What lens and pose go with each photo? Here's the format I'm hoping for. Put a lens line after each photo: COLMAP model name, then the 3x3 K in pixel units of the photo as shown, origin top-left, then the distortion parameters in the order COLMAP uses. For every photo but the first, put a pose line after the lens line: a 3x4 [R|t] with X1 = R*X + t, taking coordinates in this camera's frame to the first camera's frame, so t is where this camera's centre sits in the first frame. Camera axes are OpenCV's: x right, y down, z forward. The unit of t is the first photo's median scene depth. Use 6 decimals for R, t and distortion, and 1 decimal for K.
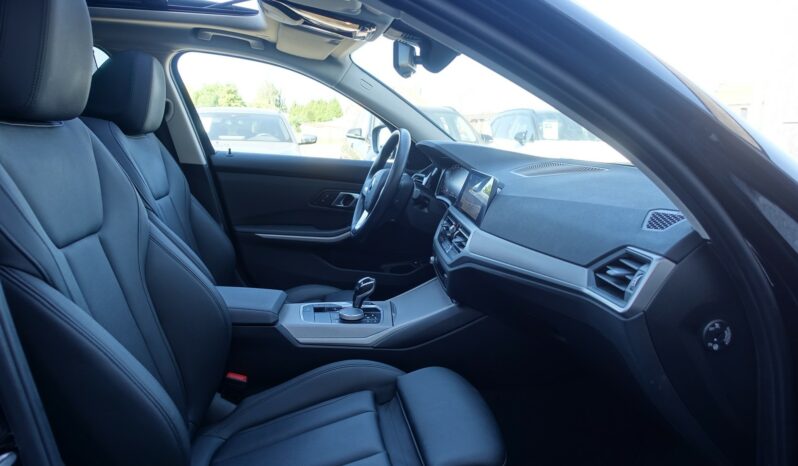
lens RADIAL K [[550.1, 0, 400.0], [0, 550.1, 232.4], [0, 0, 1]] dist [-0.003357, -0.008345]
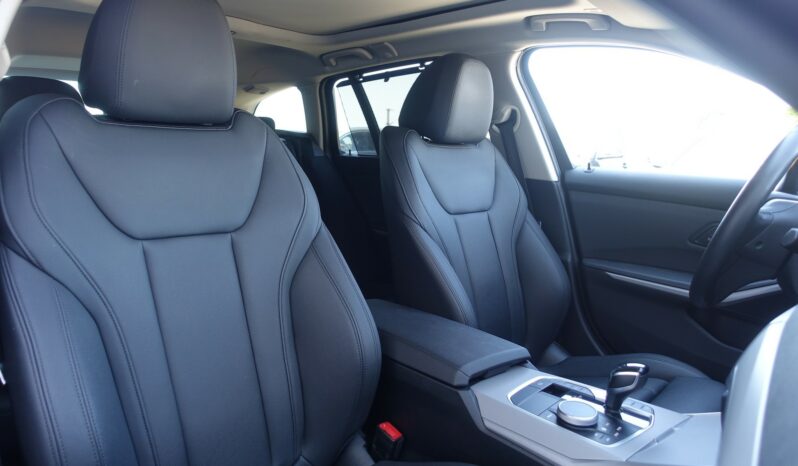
lens RADIAL K [[550.1, 0, 401.4], [0, 550.1, 250.4], [0, 0, 1]] dist [-0.003357, -0.008345]
pose [[0.550542, 0.126713, -0.825135, 0.238529], [-0.138338, 0.988595, 0.059514, -0.037118], [0.823265, 0.081383, 0.561793, 0.349511]]
